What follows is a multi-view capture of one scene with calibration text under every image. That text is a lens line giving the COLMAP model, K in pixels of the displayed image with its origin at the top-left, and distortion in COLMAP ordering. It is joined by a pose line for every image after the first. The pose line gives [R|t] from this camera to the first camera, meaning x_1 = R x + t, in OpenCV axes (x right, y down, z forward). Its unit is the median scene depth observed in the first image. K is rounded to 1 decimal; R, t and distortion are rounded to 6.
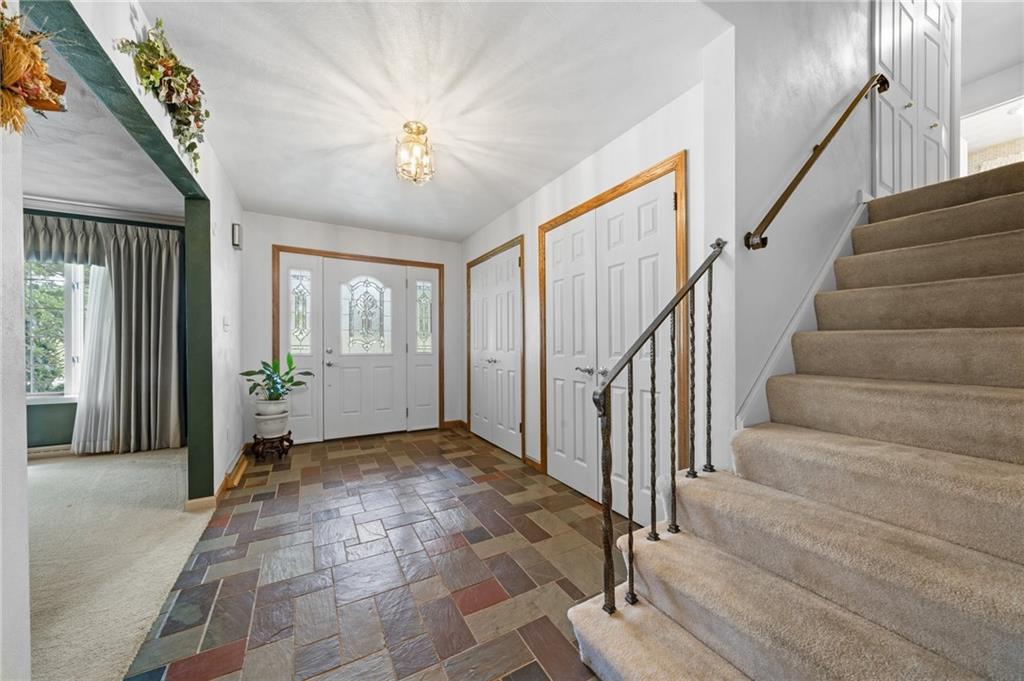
lens RADIAL K [[352.3, 0, 508.0], [0, 352.3, 343.2], [0, 0, 1]] dist [-0.006650, 0.000077]
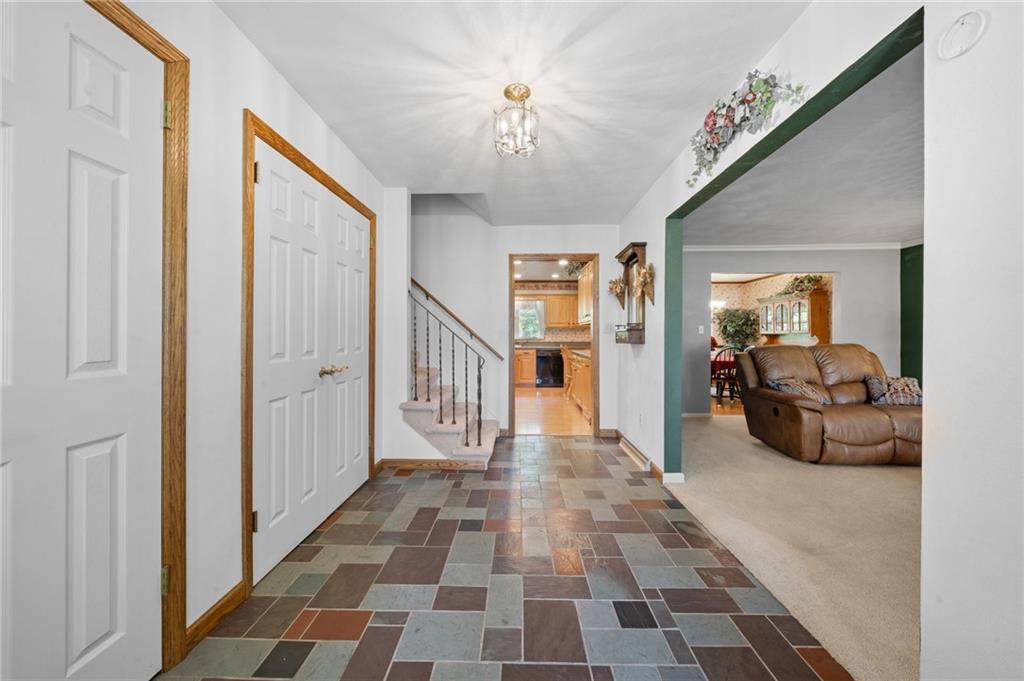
lens RADIAL K [[372.3, 0, 512.0], [0, 372.3, 340.5], [0, 0, 1]] dist [0.001081, 0.000051]
pose [[-0.863110, -0.001151, 0.505014, -0.532455], [0.005270, 0.999922, 0.011284, -0.007727], [-0.504988, 0.012401, -0.863037, 1.340854]]
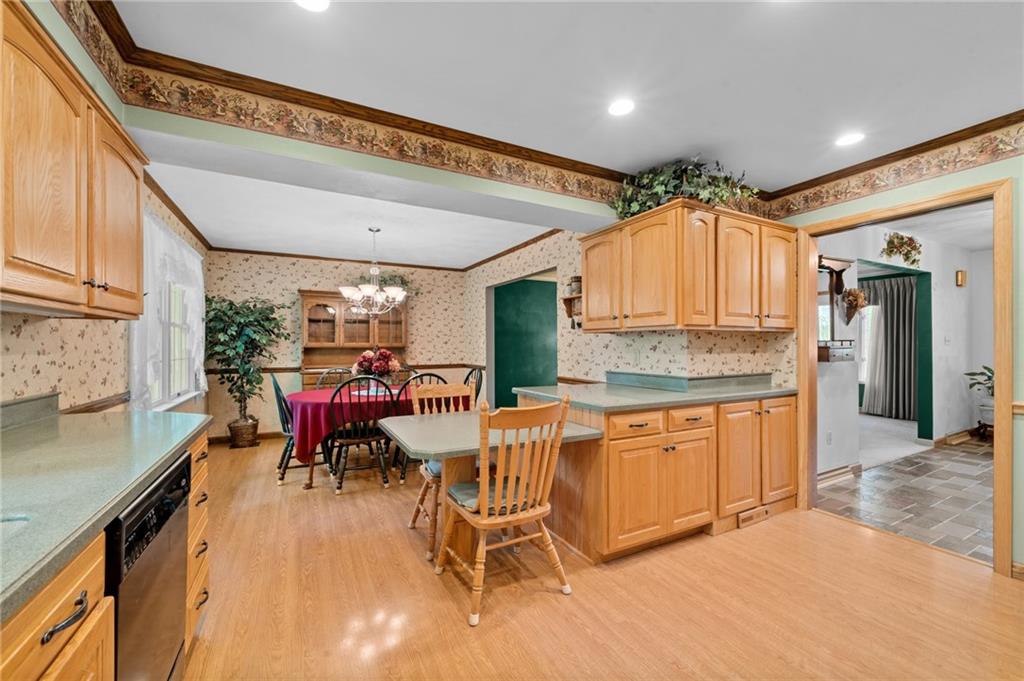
lens RADIAL K [[411.0, 0, 498.1], [0, 411.0, 346.6], [0, 0, 1]] dist [-0.000674, 0.000190]
pose [[-0.040670, 0.006443, -0.999152, 0.945369], [-0.000291, 0.999979, 0.006460, -0.032064], [0.999173, 0.000553, -0.040668, -0.792789]]
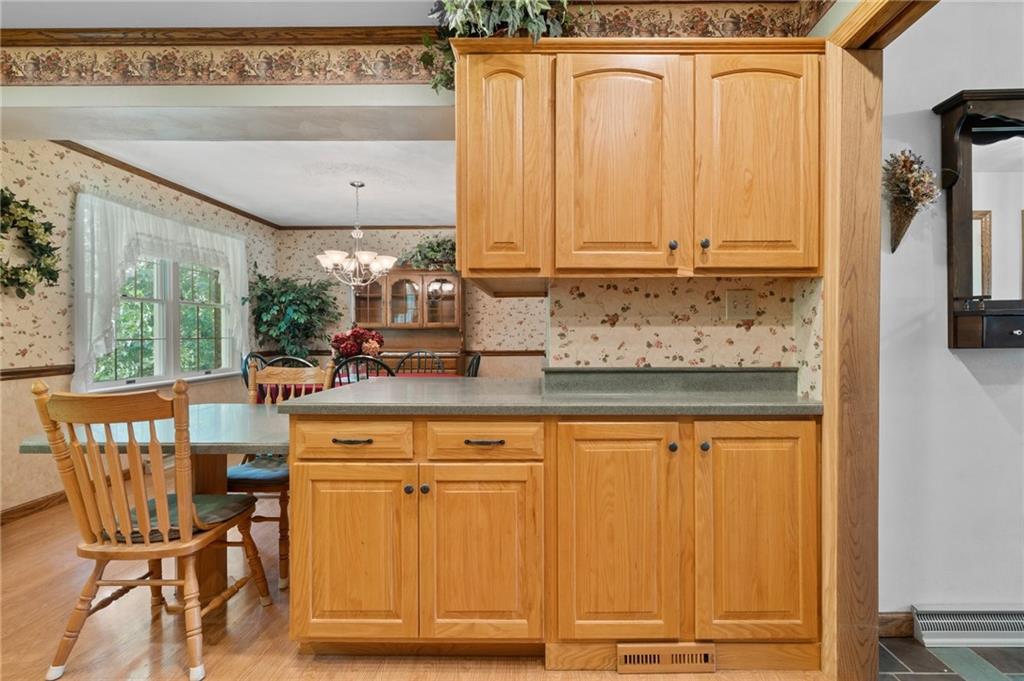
lens RADIAL K [[506.5, 0, 518.4], [0, 506.5, 339.4], [0, 0, 1]] dist [0.002463, 0.000350]
pose [[-0.506147, 0.013626, -0.862340, 0.586750], [0.000536, 0.999880, 0.015485, -0.004473], [0.862447, 0.007375, -0.506093, -0.166581]]
